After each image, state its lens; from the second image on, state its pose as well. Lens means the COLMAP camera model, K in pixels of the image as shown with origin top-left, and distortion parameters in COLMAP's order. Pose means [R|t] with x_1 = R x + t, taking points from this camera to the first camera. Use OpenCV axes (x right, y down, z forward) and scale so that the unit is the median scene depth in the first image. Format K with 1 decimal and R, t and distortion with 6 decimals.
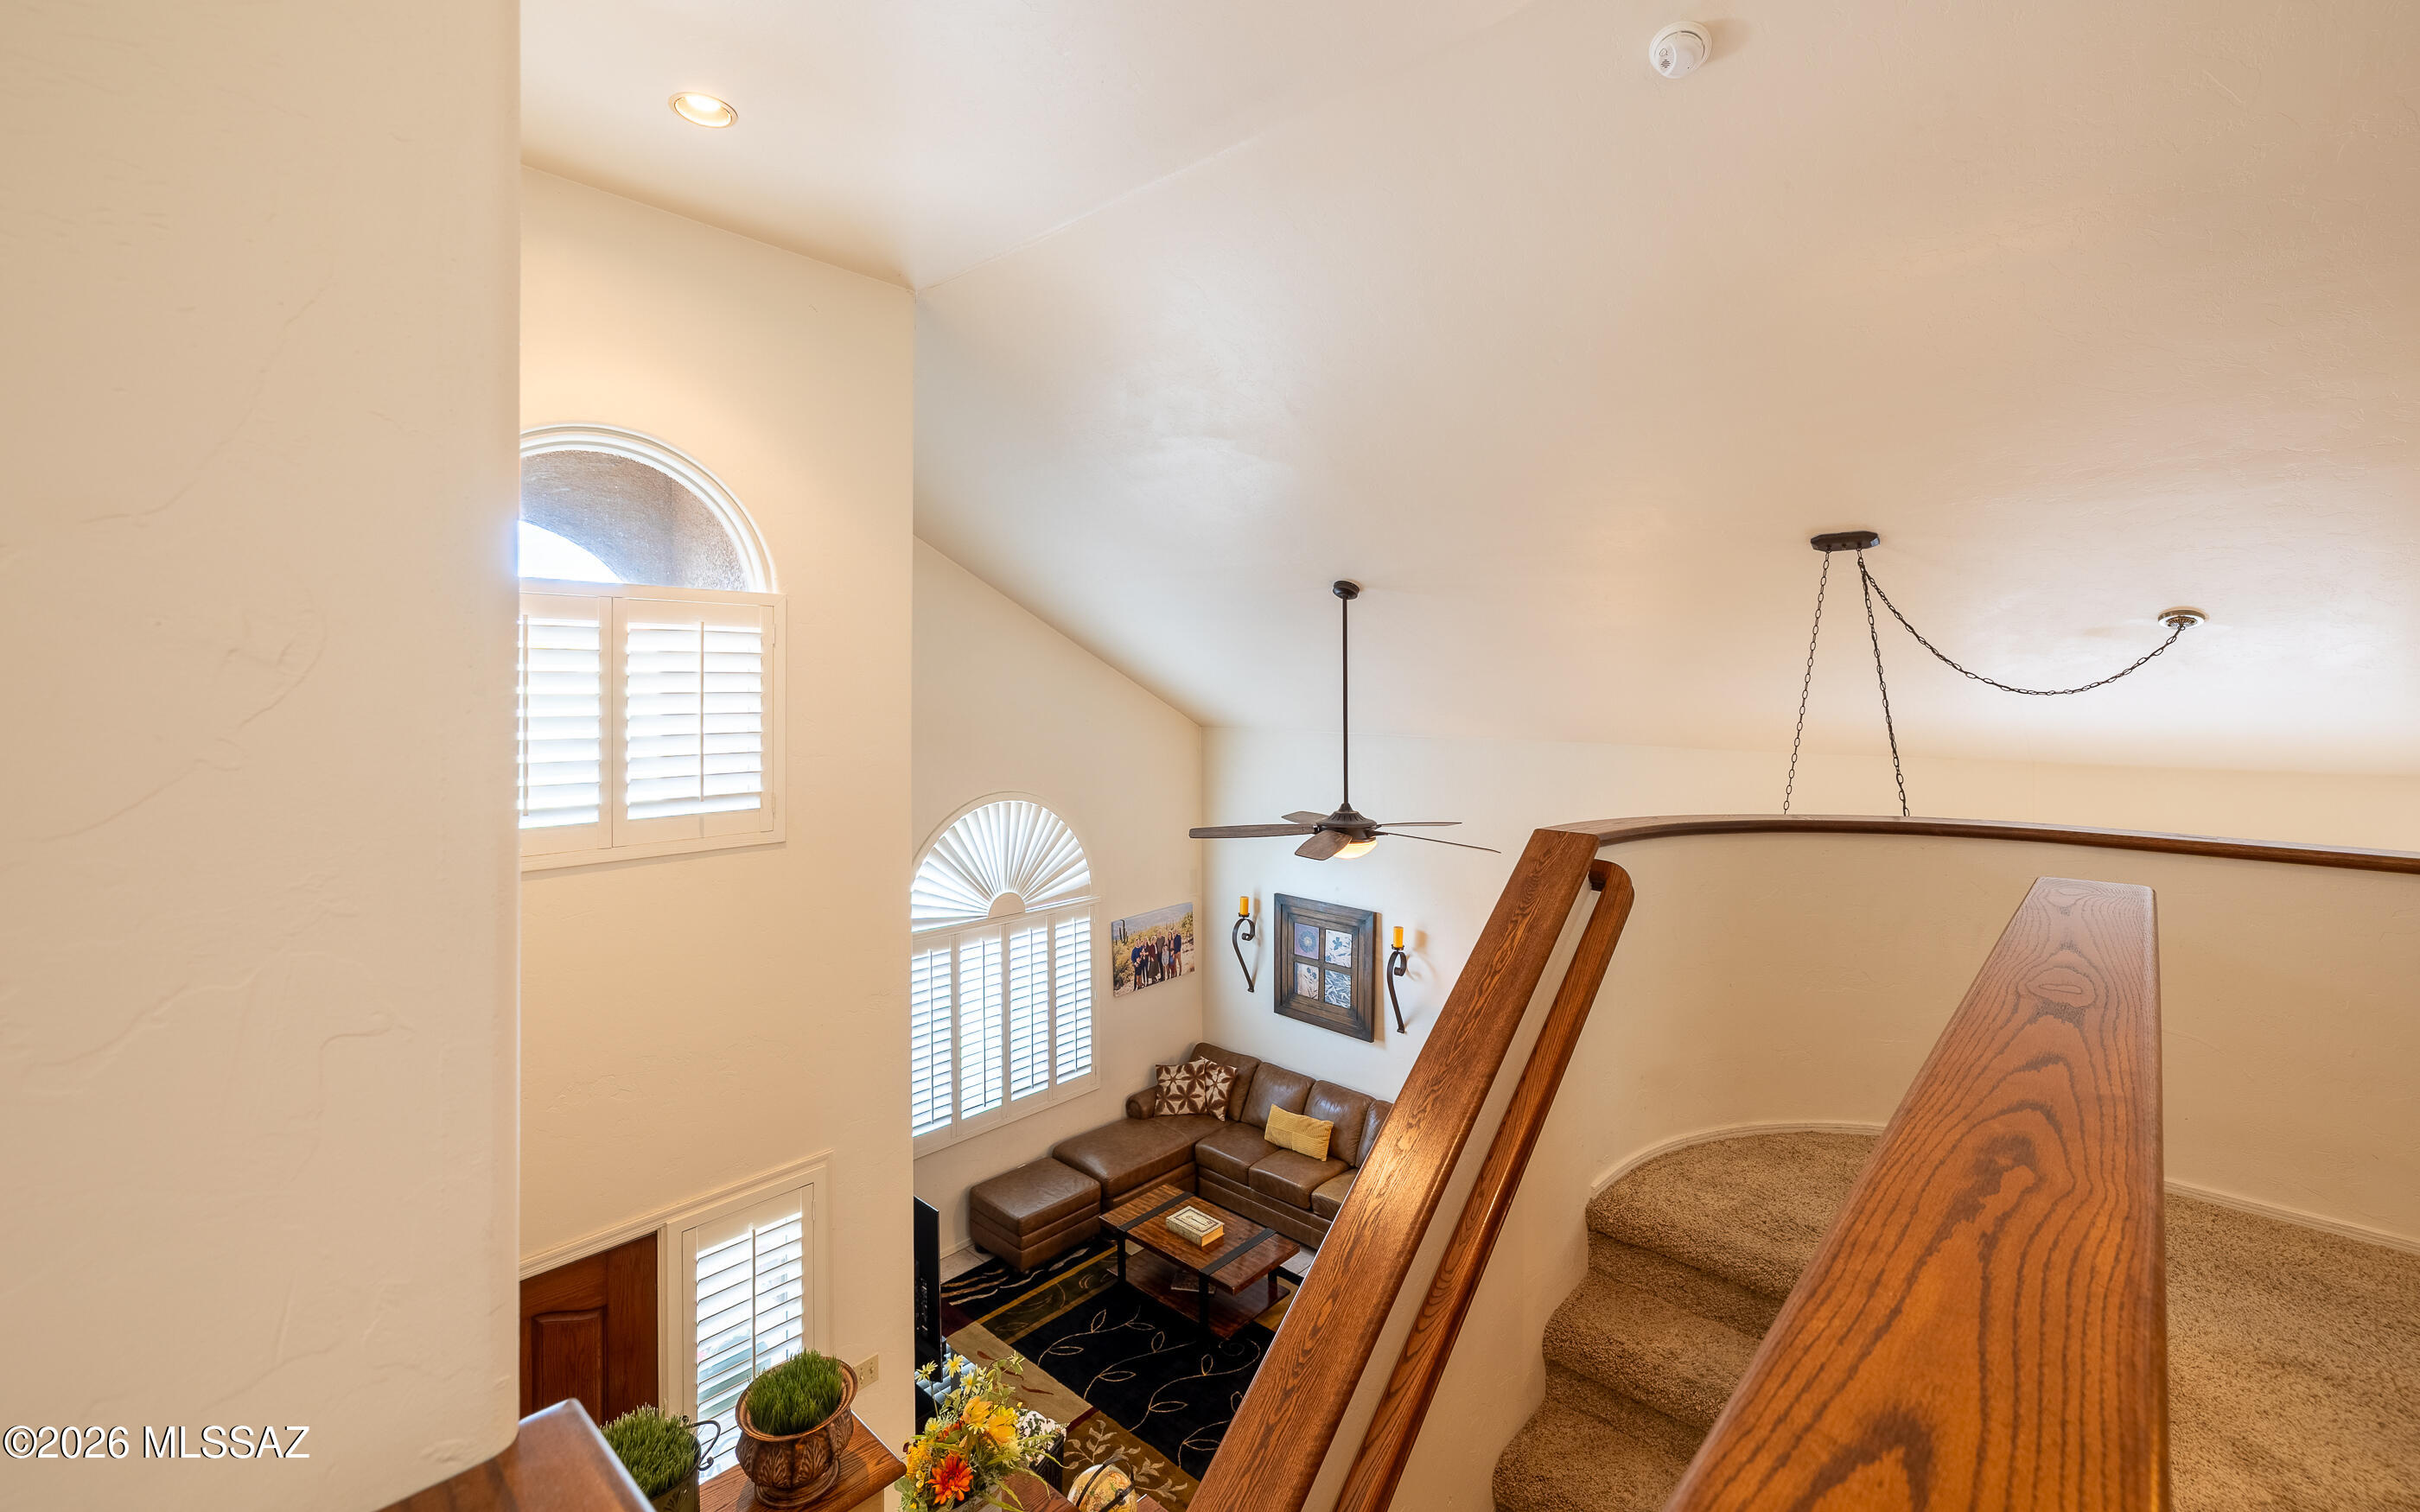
lens RADIAL K [[1024.1, 0, 1212.0], [0, 1024.1, 679.7], [0, 0, 1]] dist [-0.000597, -0.000017]
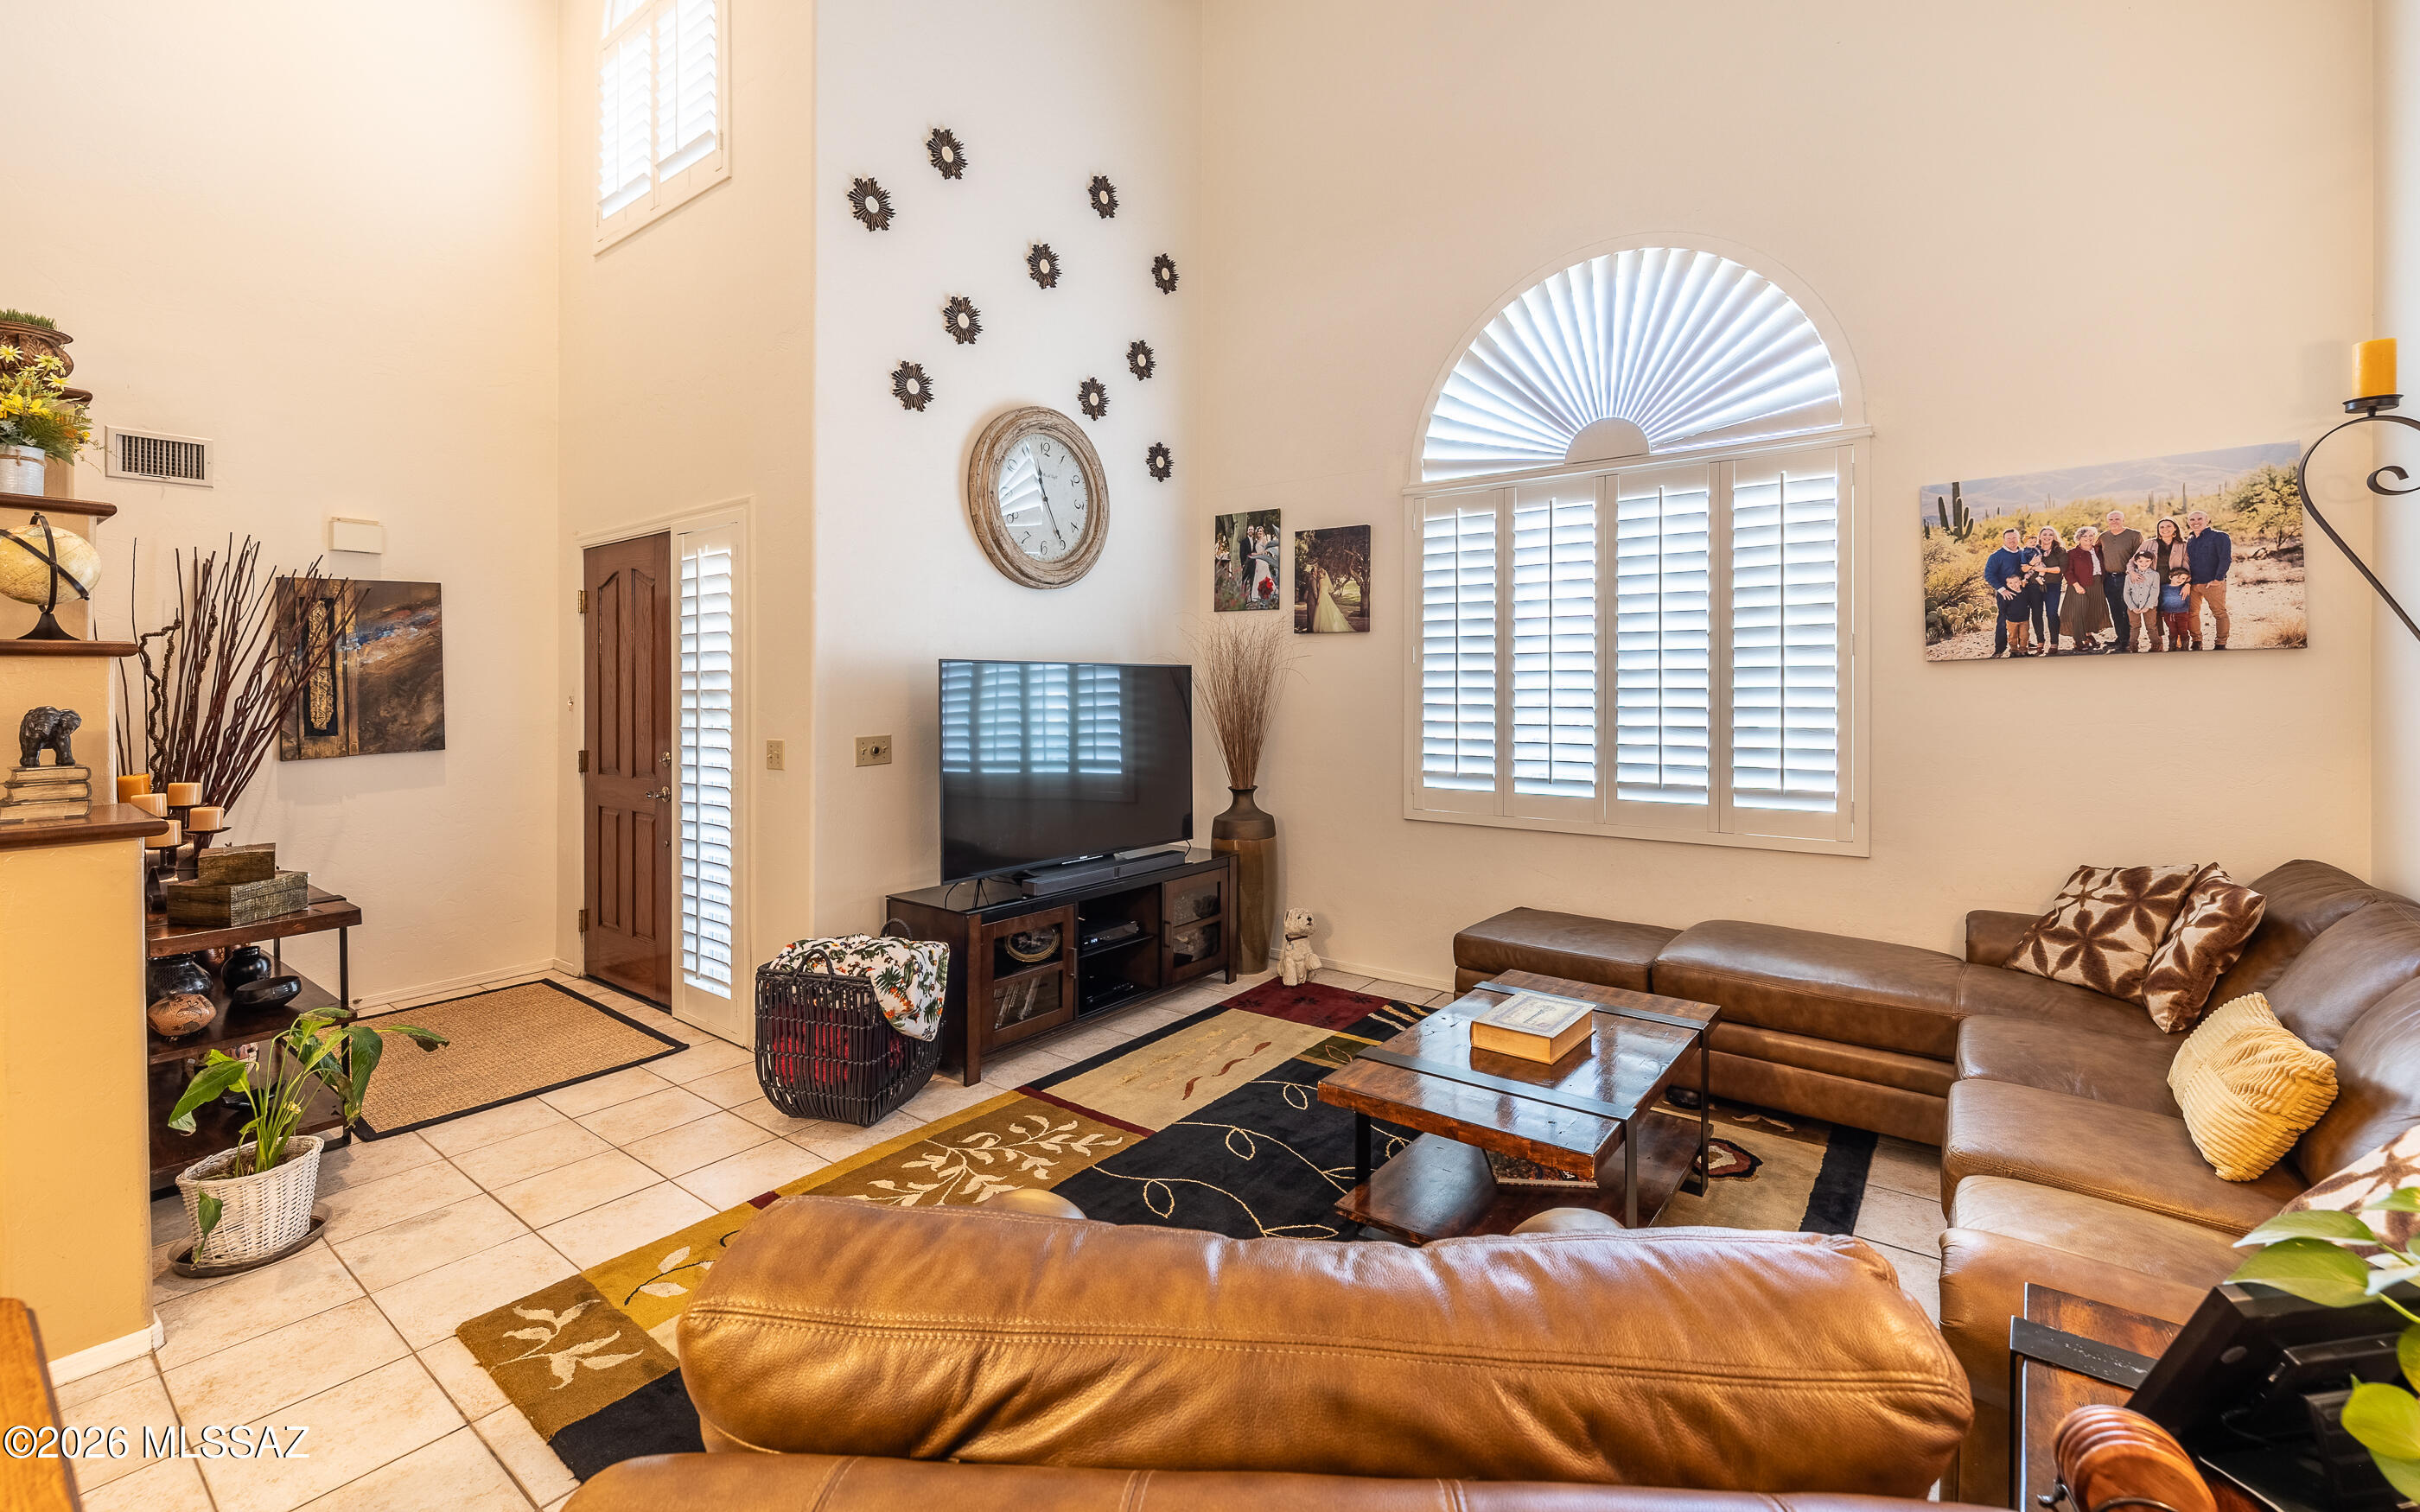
lens RADIAL K [[1024.1, 0, 1212.0], [0, 1024.1, 679.7], [0, 0, 1]] dist [-0.000597, -0.000017]
pose [[0.079741, -0.000467, -0.996816, 0.321655], [0.009270, 0.999957, 0.000273, 0.333173], [0.996773, -0.009262, 0.079742, 0.711787]]
